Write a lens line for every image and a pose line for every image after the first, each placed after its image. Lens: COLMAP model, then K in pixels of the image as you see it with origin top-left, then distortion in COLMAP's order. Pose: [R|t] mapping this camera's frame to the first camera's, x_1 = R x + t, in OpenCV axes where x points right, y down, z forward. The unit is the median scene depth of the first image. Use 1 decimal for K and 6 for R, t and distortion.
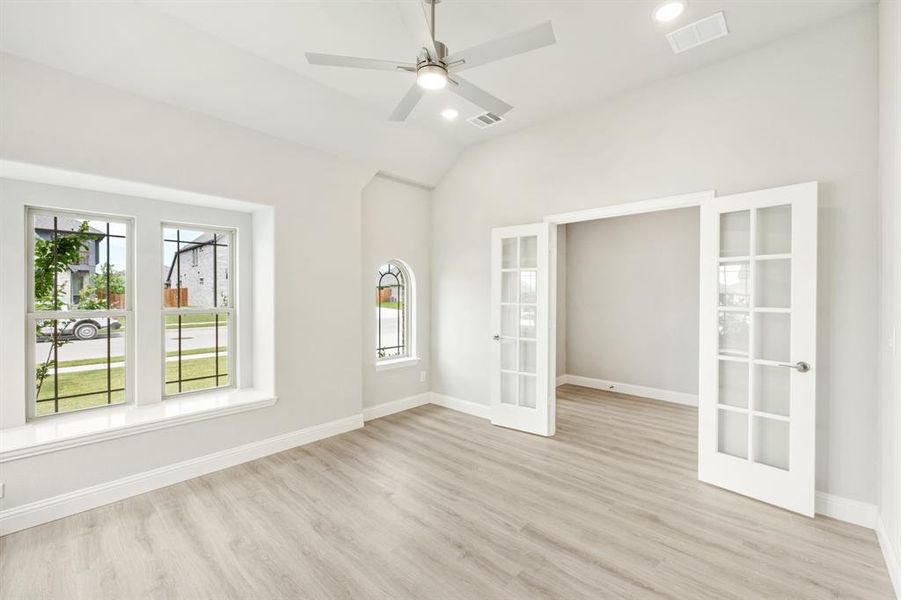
lens RADIAL K [[366.0, 0, 451.6], [0, 366.0, 299.0], [0, 0, 1]] dist [-0.000538, -0.000165]
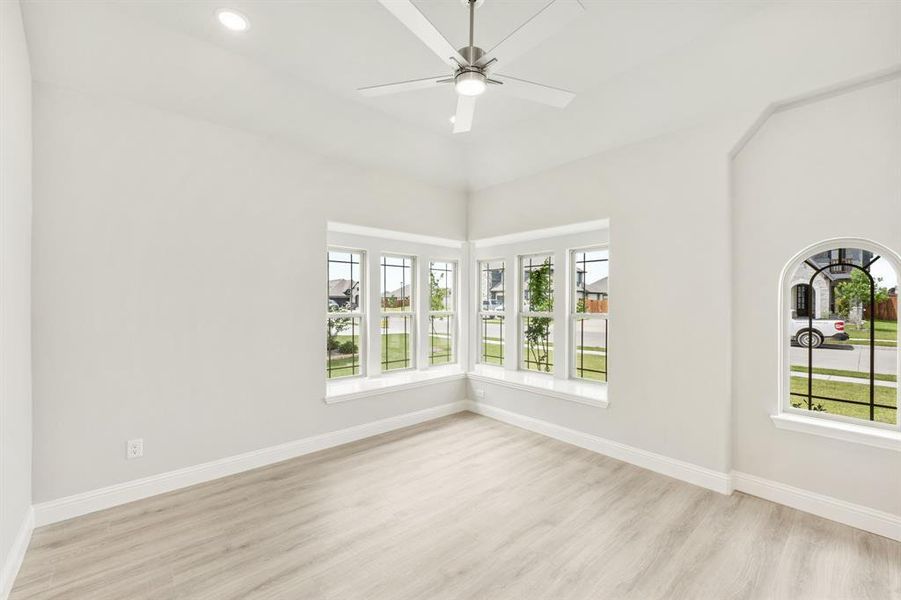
lens RADIAL K [[371.3, 0, 446.9], [0, 371.3, 301.3], [0, 0, 1]] dist [-0.000747, -0.000266]
pose [[-0.105014, -0.002401, -0.994468, 0.613727], [-0.011843, 0.999929, -0.001164, -0.009597], [0.994400, 0.011655, -0.105035, 0.654253]]
